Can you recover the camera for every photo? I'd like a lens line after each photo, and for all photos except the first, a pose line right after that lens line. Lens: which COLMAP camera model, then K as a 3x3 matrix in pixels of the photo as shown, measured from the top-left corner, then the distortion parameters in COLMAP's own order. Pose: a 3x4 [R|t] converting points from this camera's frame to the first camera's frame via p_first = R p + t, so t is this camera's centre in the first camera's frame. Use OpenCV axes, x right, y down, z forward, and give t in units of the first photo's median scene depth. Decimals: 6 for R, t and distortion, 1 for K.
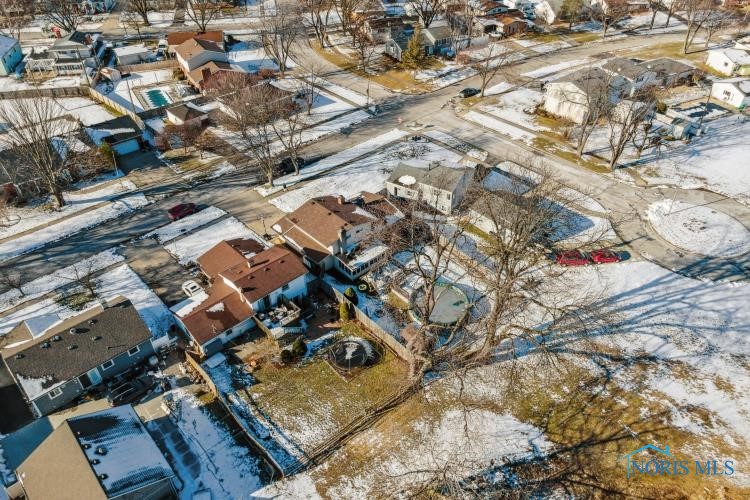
lens RADIAL K [[554.0, 0, 380.7], [0, 554.0, 238.3], [0, 0, 1]] dist [0.044790, 0.009109]
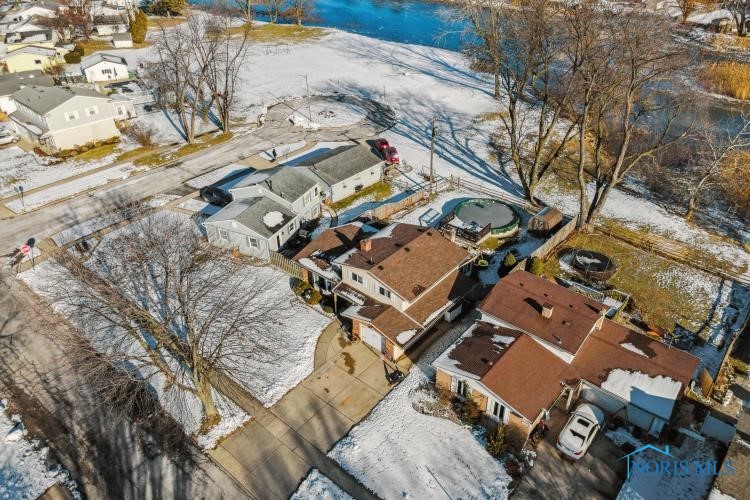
lens RADIAL K [[554.0, 0, 380.7], [0, 554.0, 238.3], [0, 0, 1]] dist [0.044790, 0.009109]
pose [[-0.122628, -0.521330, 0.844498, -0.695433], [0.606705, 0.634027, 0.479499, -0.421560], [-0.785412, 0.571161, 0.238544, 0.937650]]
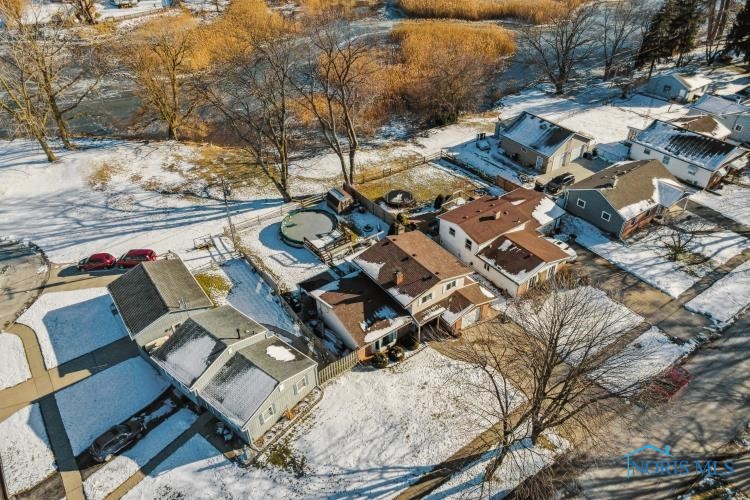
lens RADIAL K [[554.0, 0, 380.7], [0, 554.0, 238.3], [0, 0, 1]] dist [0.044790, 0.009109]
pose [[-0.993025, -0.050747, 0.106422, -0.137638], [0.087206, 0.291326, 0.952641, -0.850591], [-0.079347, 0.955277, -0.284869, 1.306599]]
